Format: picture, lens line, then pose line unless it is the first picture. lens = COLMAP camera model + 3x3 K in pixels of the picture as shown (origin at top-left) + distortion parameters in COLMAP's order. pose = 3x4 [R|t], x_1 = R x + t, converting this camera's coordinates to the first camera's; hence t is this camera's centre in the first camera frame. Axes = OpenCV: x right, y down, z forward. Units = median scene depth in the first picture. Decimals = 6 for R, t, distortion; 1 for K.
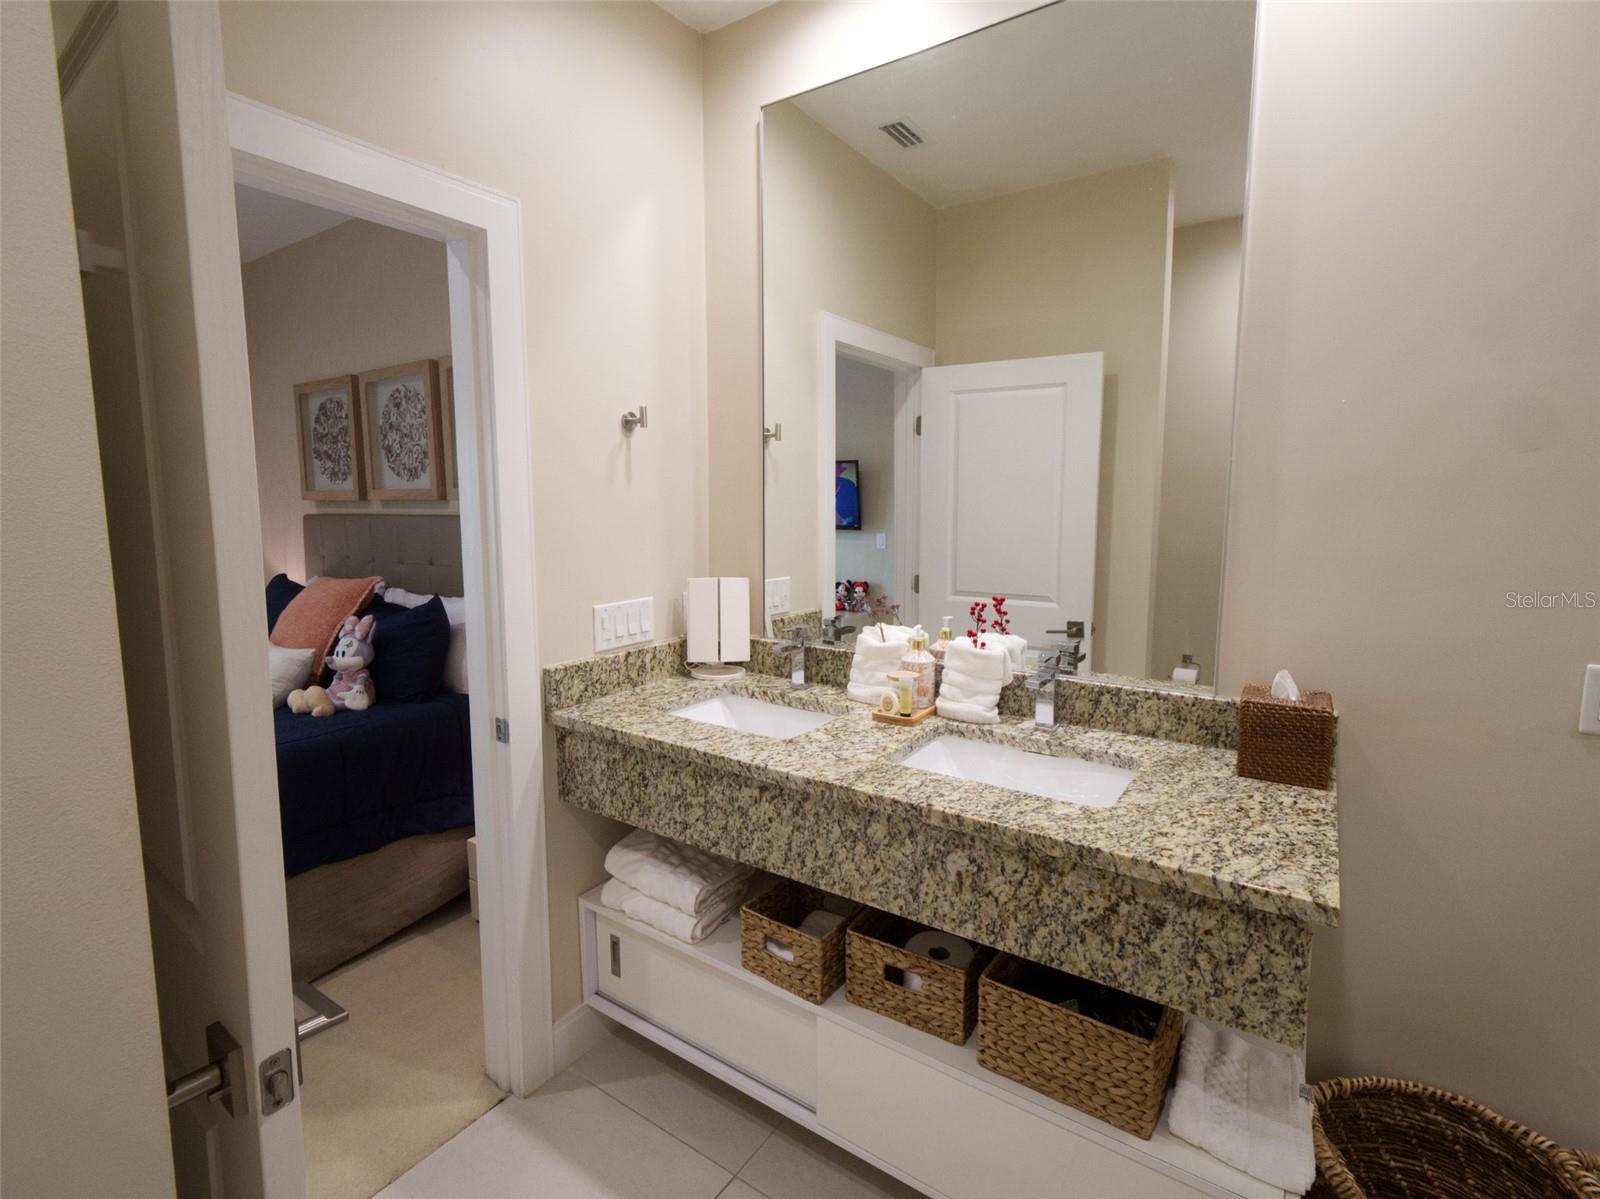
lens RADIAL K [[771.1, 0, 799.8], [0, 771.1, 593.7], [0, 0, 1]] dist [-0.004491, 0.000093]
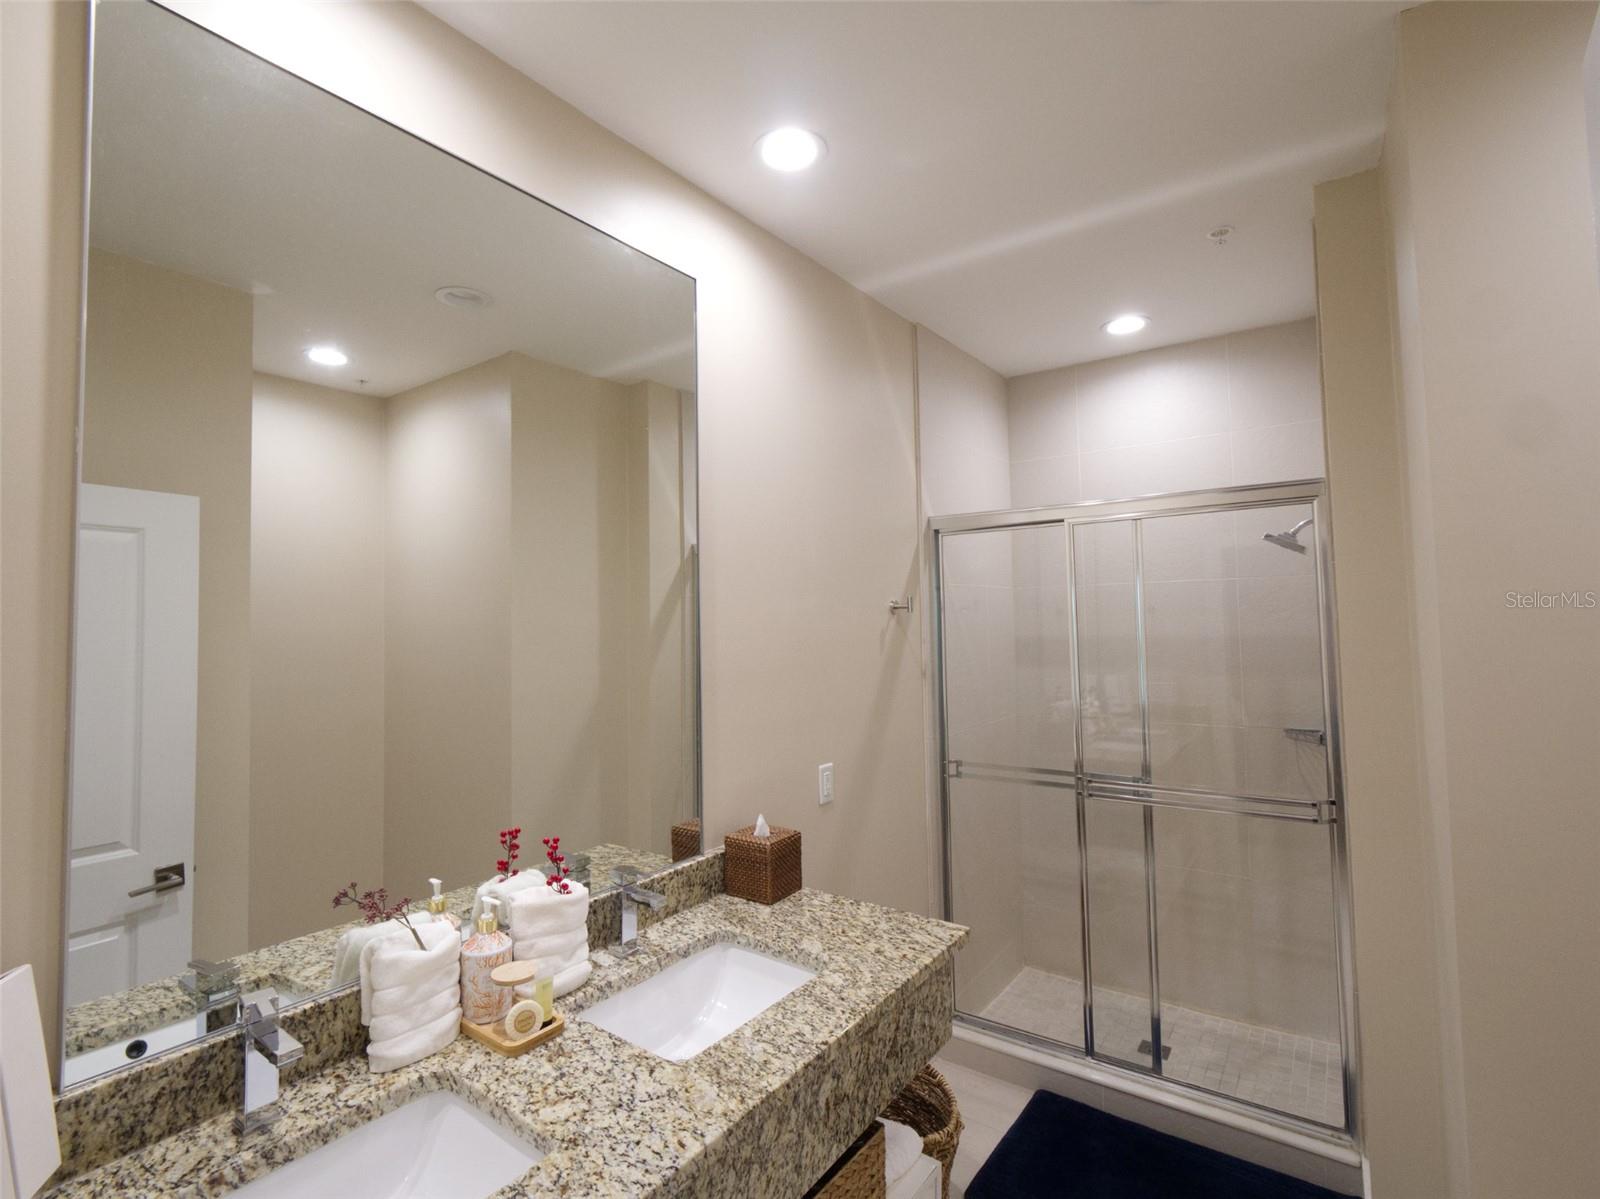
lens RADIAL K [[771.1, 0, 793.1], [0, 771.1, 595.0], [0, 0, 1]] dist [-0.004491, 0.000093]
pose [[0.025675, 0.037187, 0.998978, -0.726842], [0.141223, 0.989151, -0.040450, -0.216266], [-0.989645, 0.142118, 0.020145, 0.860618]]
